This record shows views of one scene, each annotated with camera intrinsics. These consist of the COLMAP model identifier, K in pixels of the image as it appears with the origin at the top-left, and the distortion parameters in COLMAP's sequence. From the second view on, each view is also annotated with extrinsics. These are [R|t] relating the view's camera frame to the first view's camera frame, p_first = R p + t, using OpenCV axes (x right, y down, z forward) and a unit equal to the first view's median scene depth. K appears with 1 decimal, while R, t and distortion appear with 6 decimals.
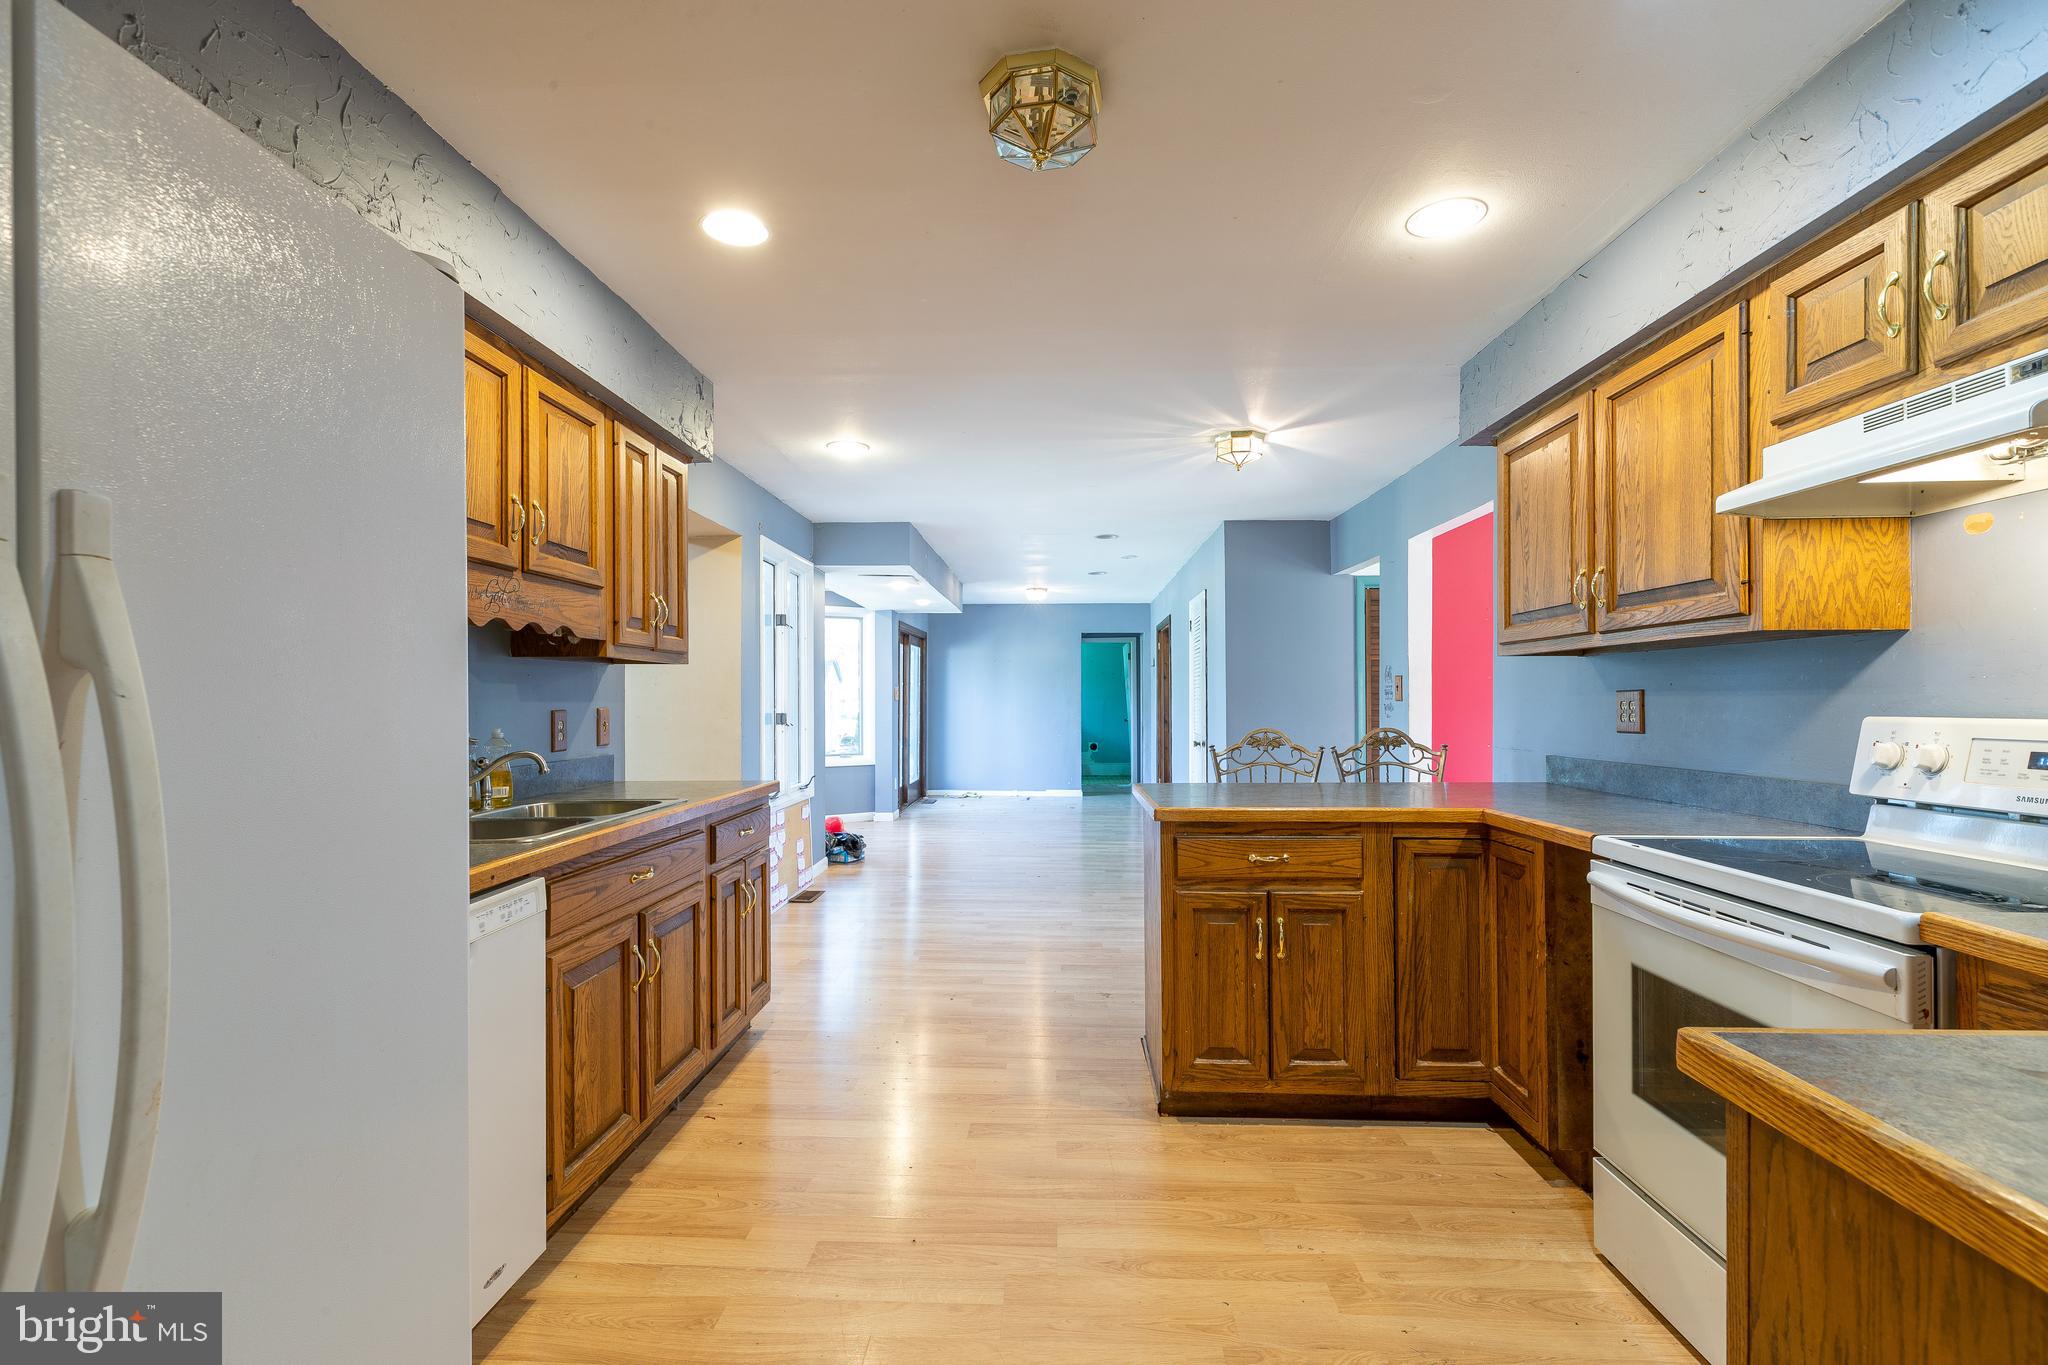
lens RADIAL K [[915.0, 0, 1026.8], [0, 915.0, 691.5], [0, 0, 1]] dist [0.005800, -0.002191]
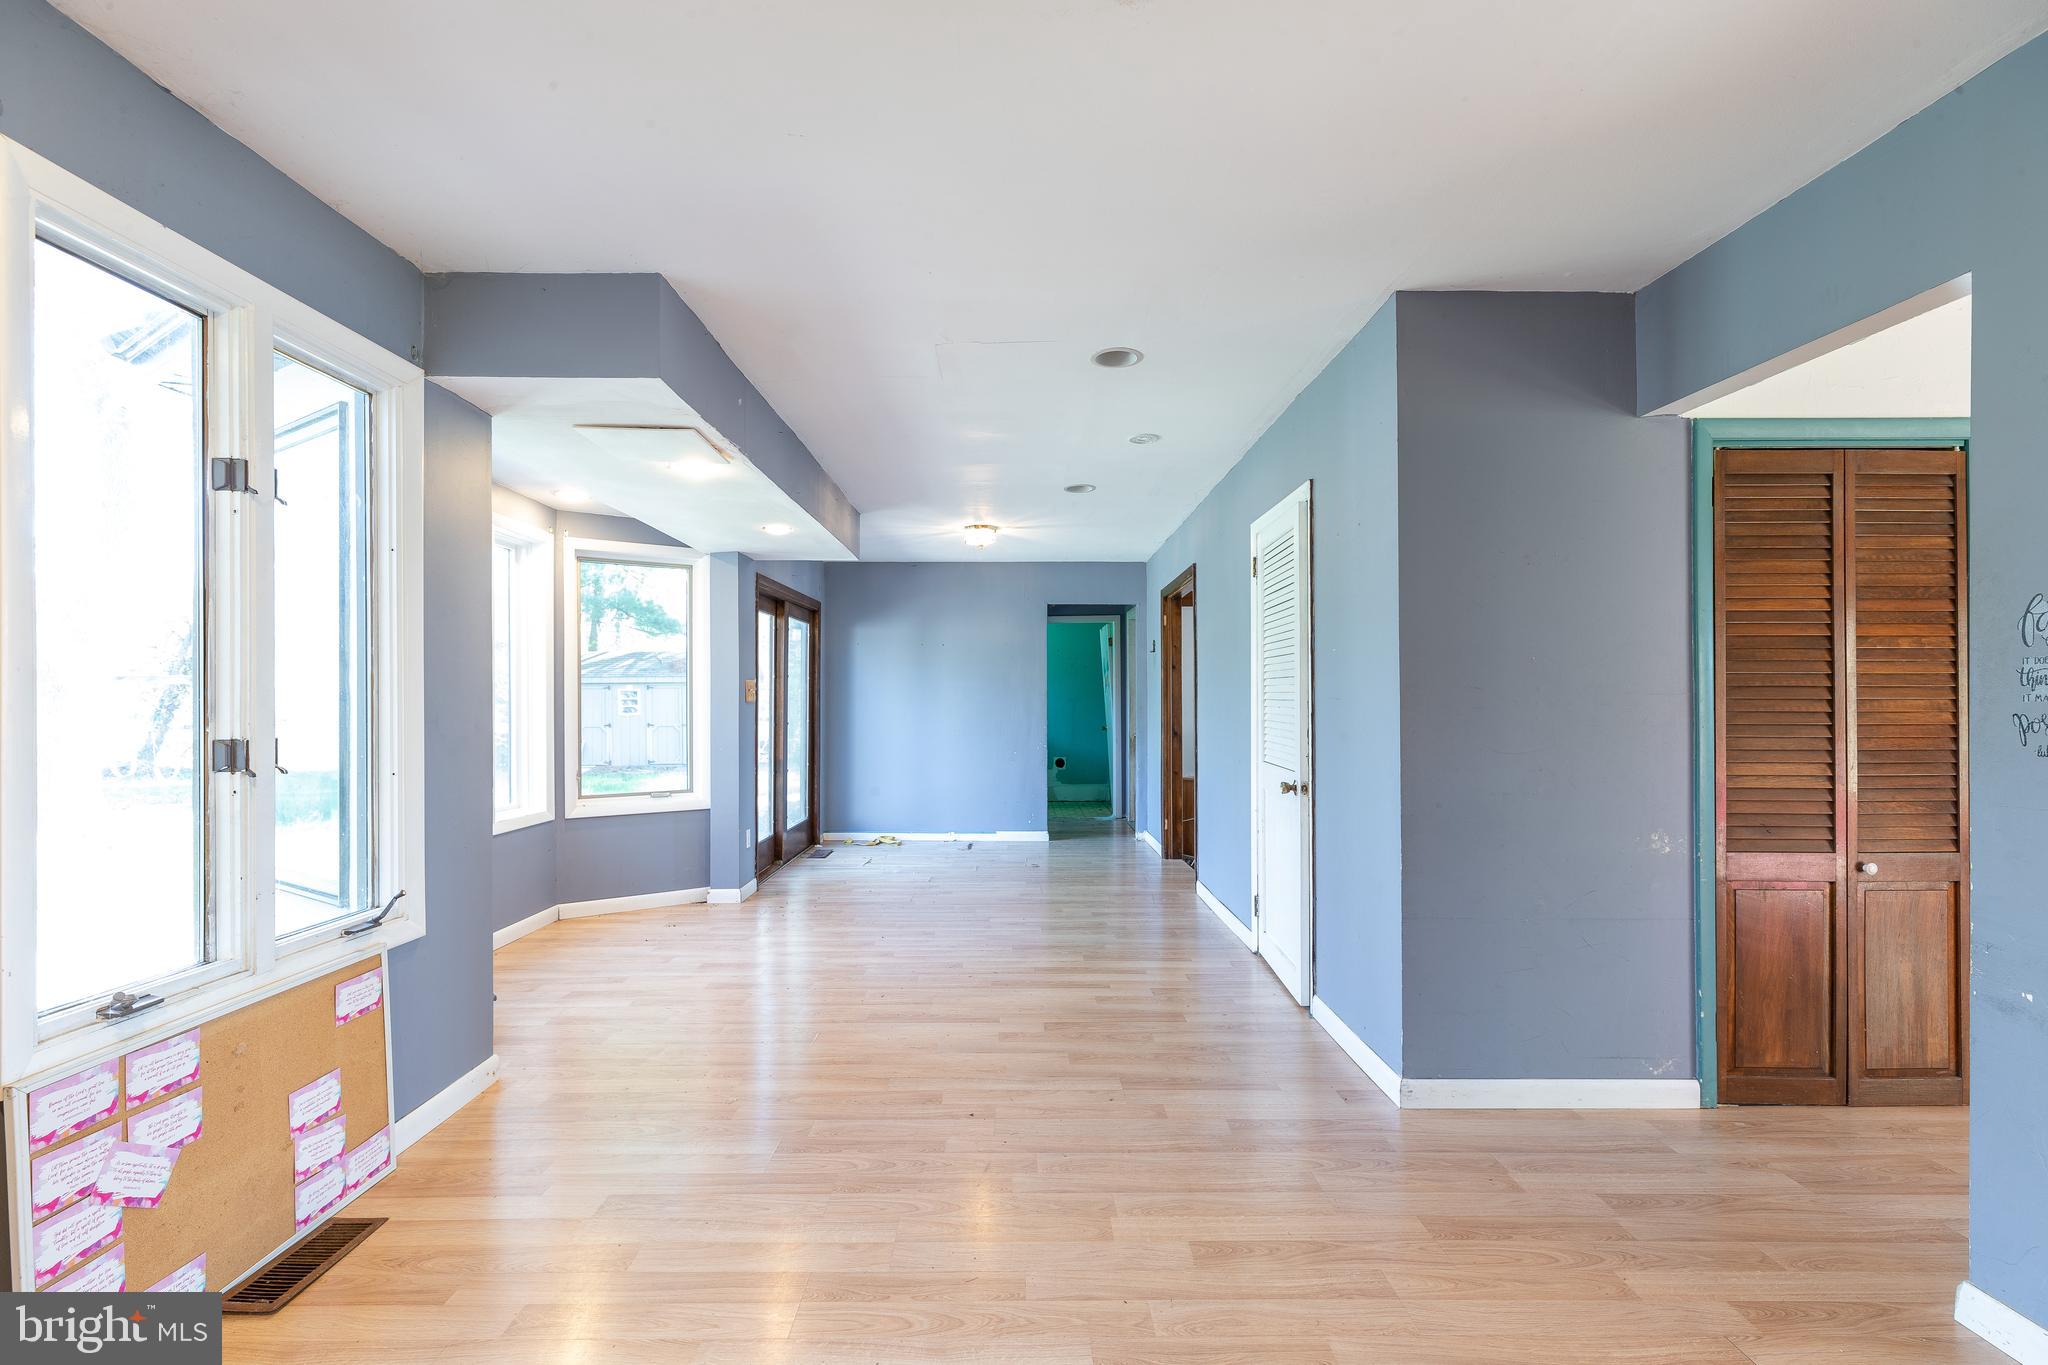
lens RADIAL K [[915.0, 0, 1021.6], [0, 915.0, 693.3], [0, 0, 1]] dist [0.005800, -0.002191]
pose [[0.999066, 0.000252, 0.043220, 0.011354], [-0.000312, 0.999999, 0.001391, 0.002624], [-0.043220, -0.001404, 0.999065, 0.348069]]
